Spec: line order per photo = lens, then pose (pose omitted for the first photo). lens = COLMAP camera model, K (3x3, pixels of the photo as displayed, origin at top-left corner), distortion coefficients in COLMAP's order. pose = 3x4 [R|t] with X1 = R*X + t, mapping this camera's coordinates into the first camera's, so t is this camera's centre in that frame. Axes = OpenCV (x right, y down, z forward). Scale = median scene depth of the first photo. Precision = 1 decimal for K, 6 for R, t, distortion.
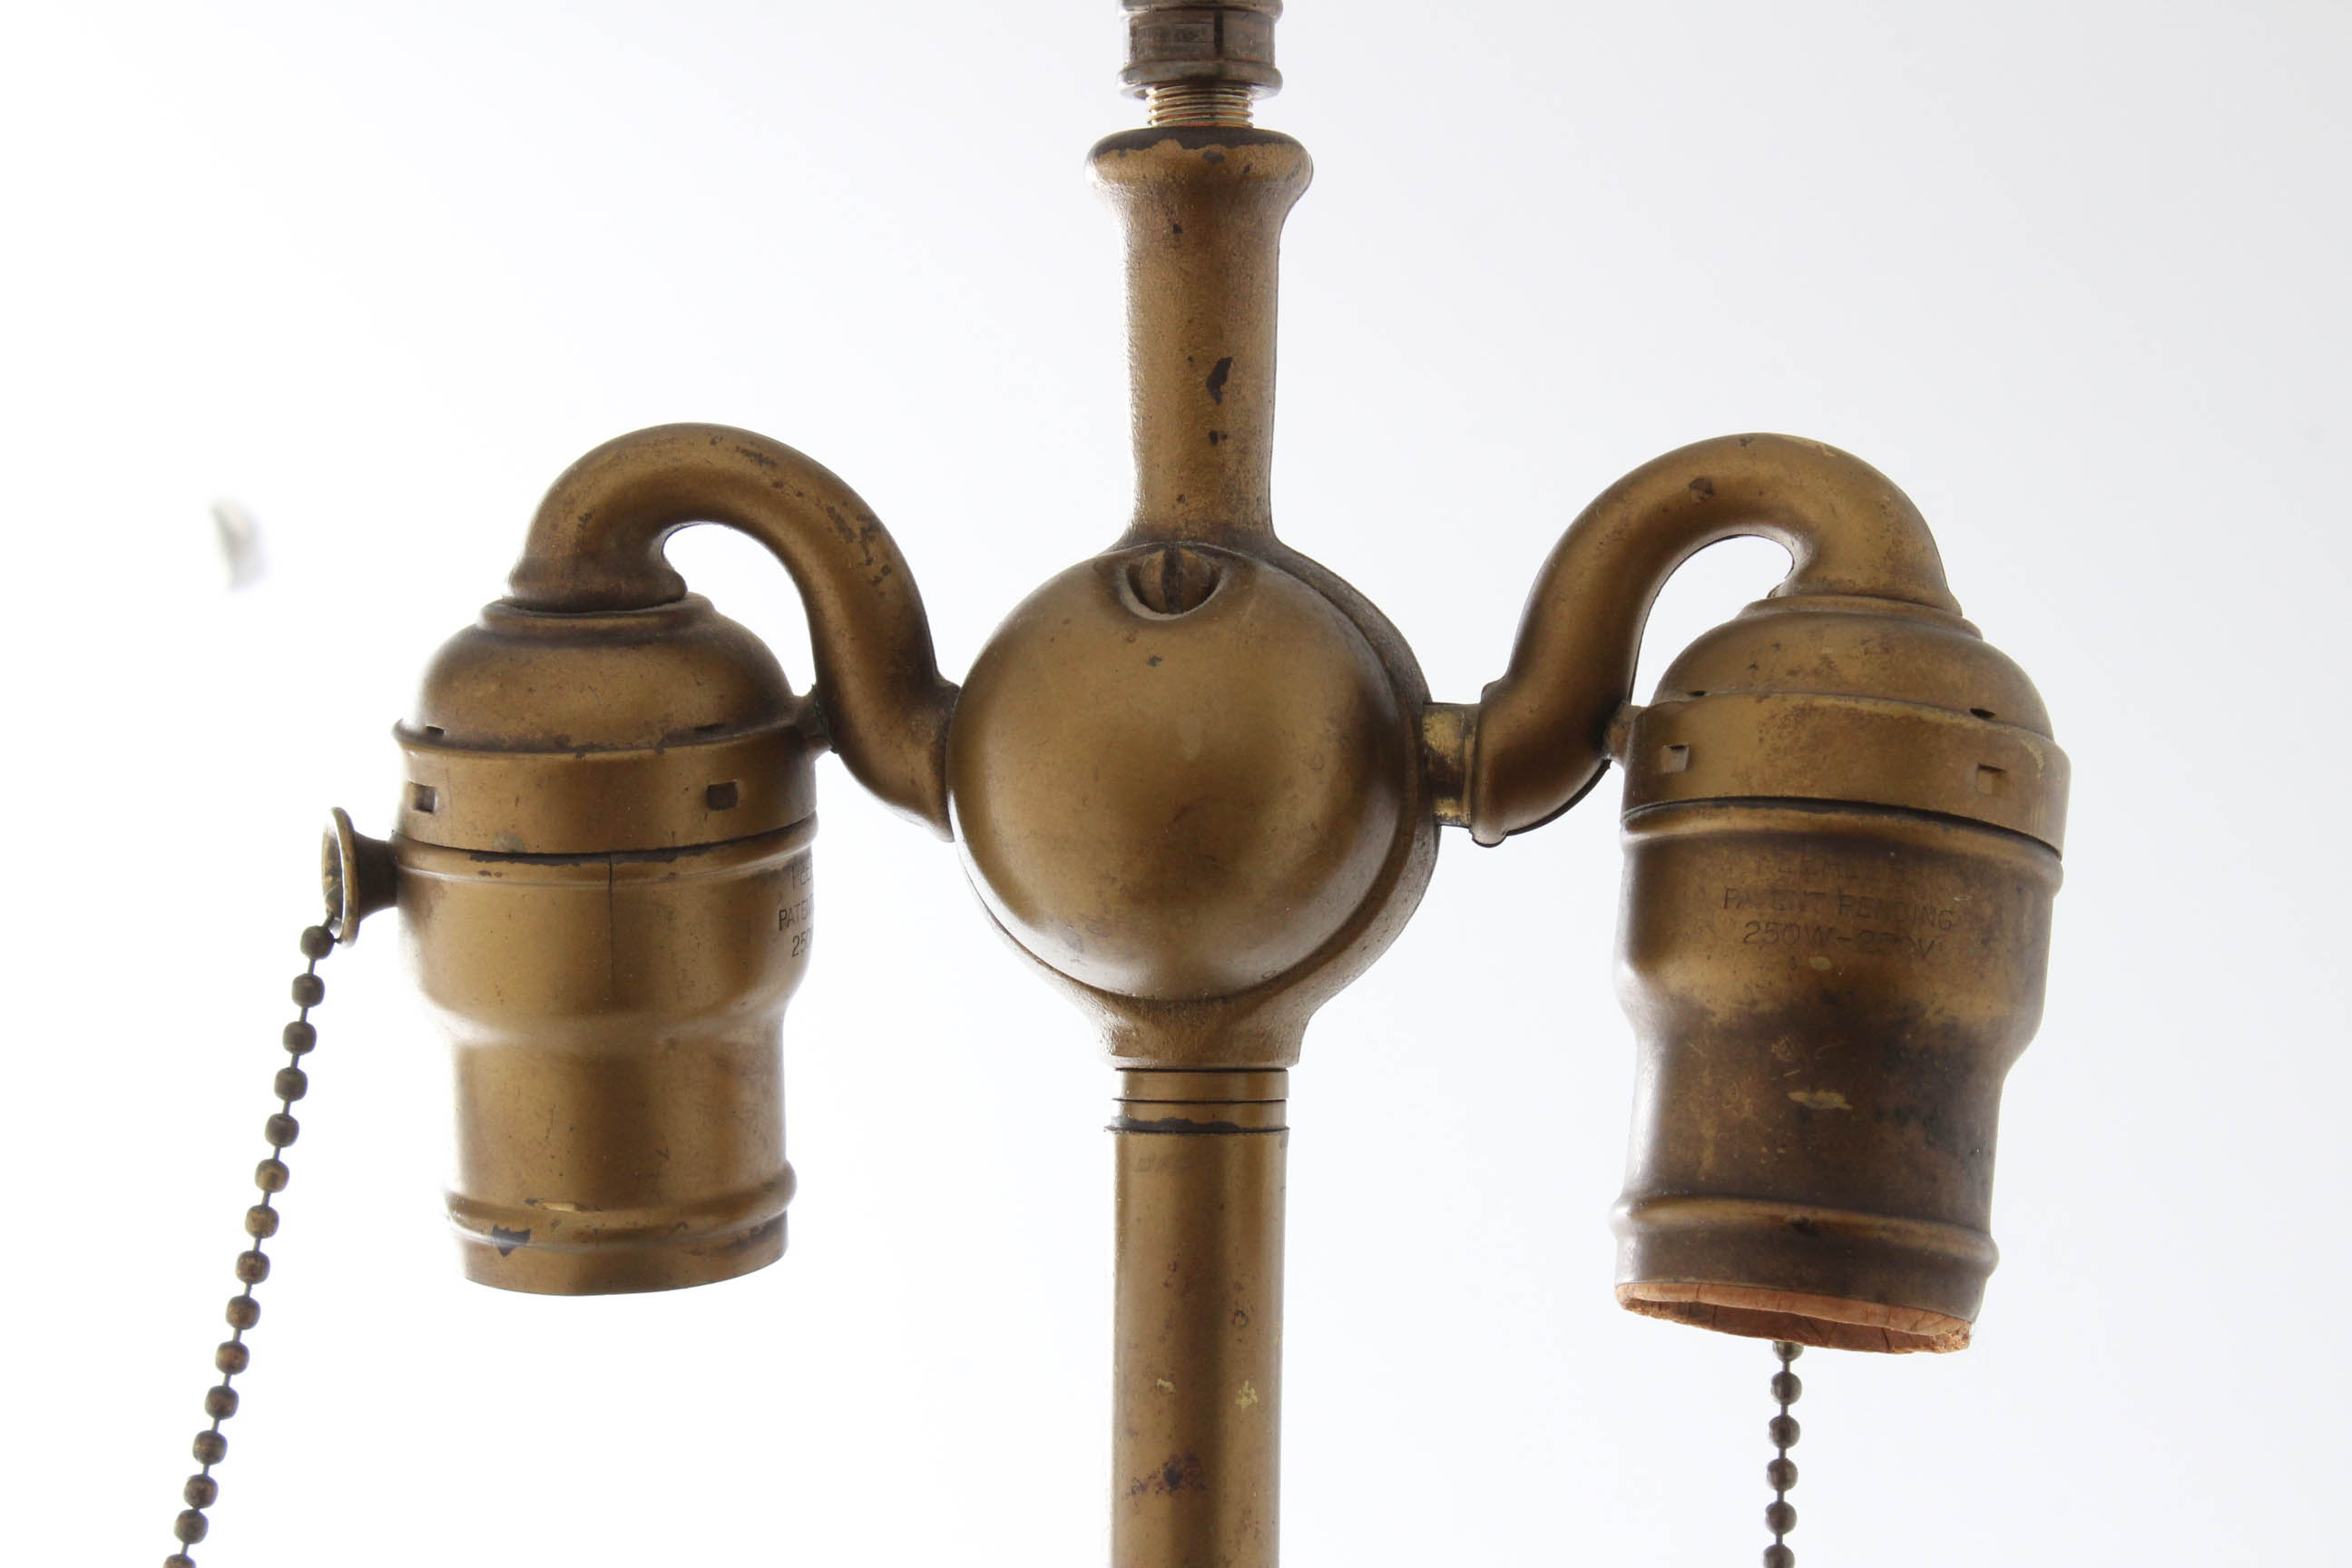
lens RADIAL K [[5294.3, 0, 1176.0], [0, 5294.3, 784.0], [0, 0, 1]] dist [0.062397, 0.308744]
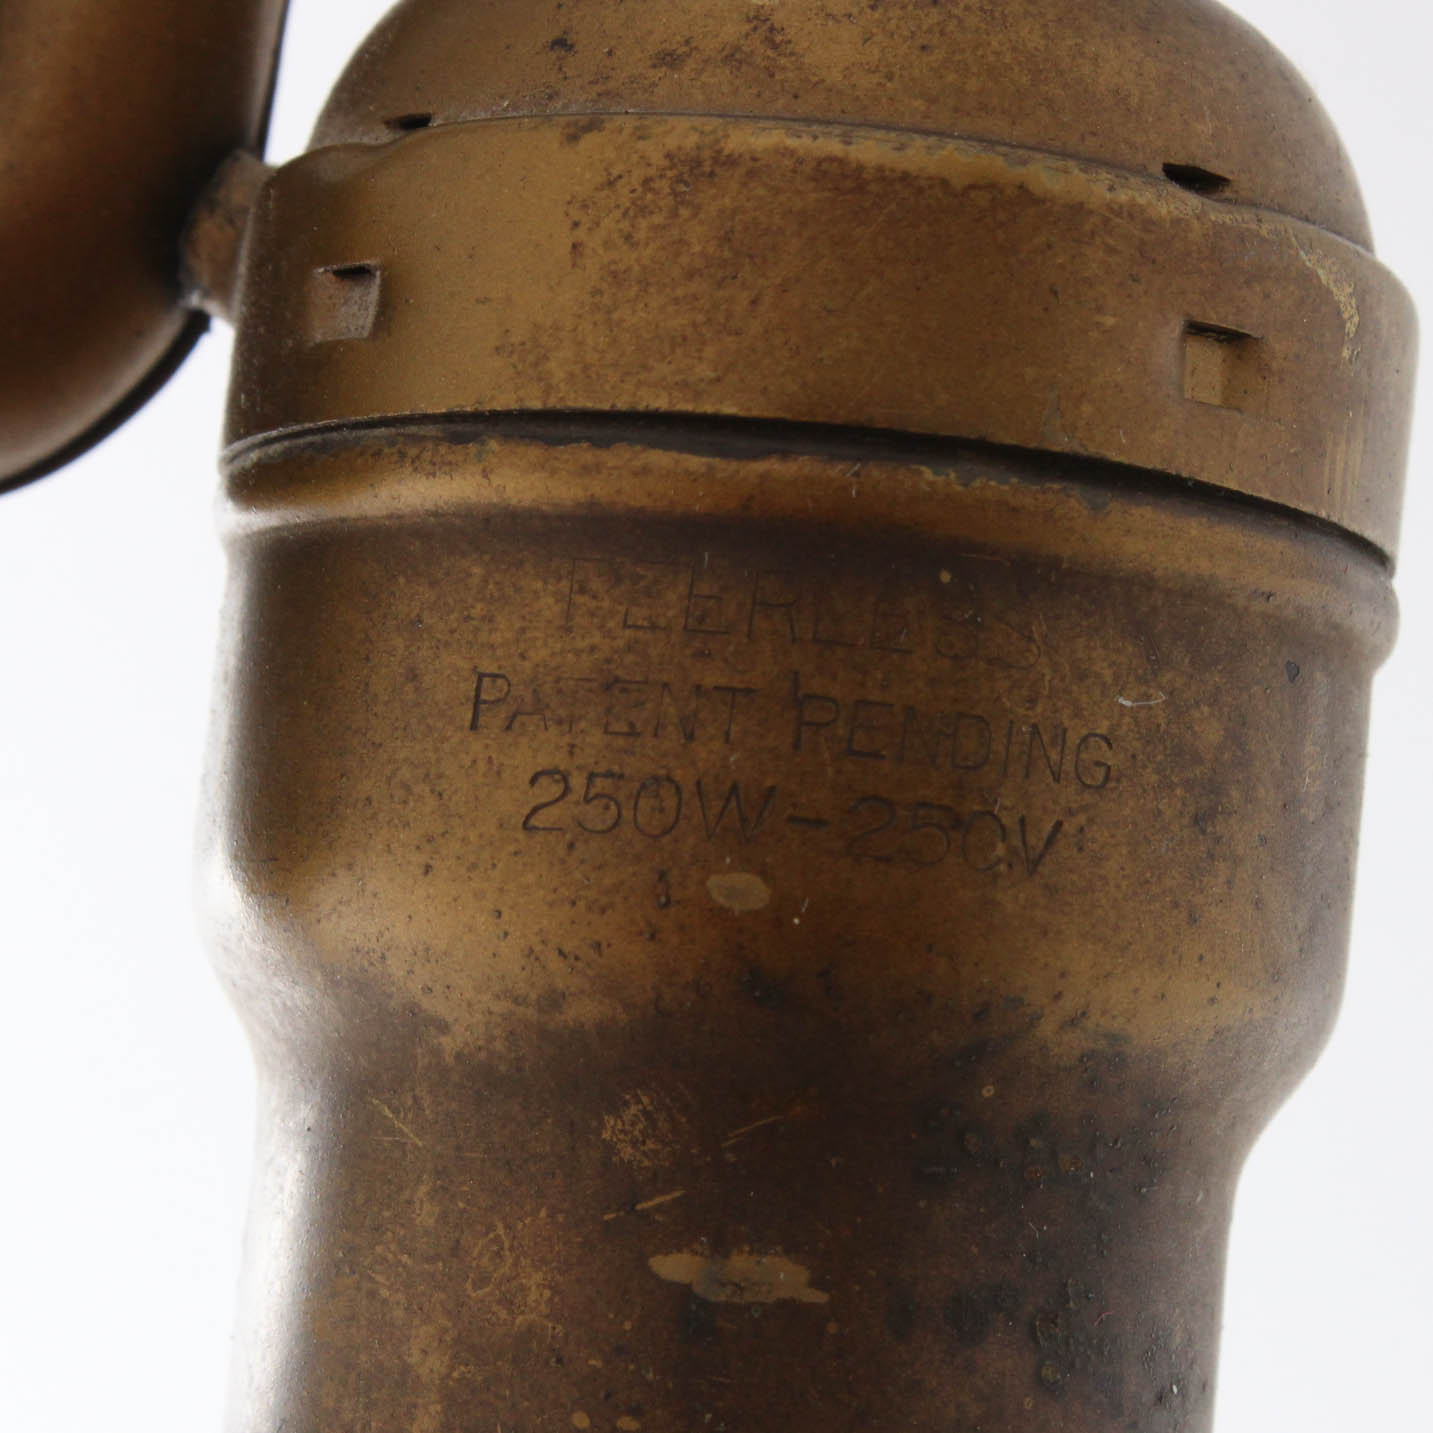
lens RADIAL K [[5849.8, 0, 716.5], [0, 5849.8, 716.5], [0, 0, 1]] dist [-0.035783, 0.372161]
pose [[0.995562, -0.004470, 0.094000, 0.080309], [-0.001236, 0.998164, 0.060555, -0.000868], [-0.094098, -0.060402, 0.993729, 0.591714]]
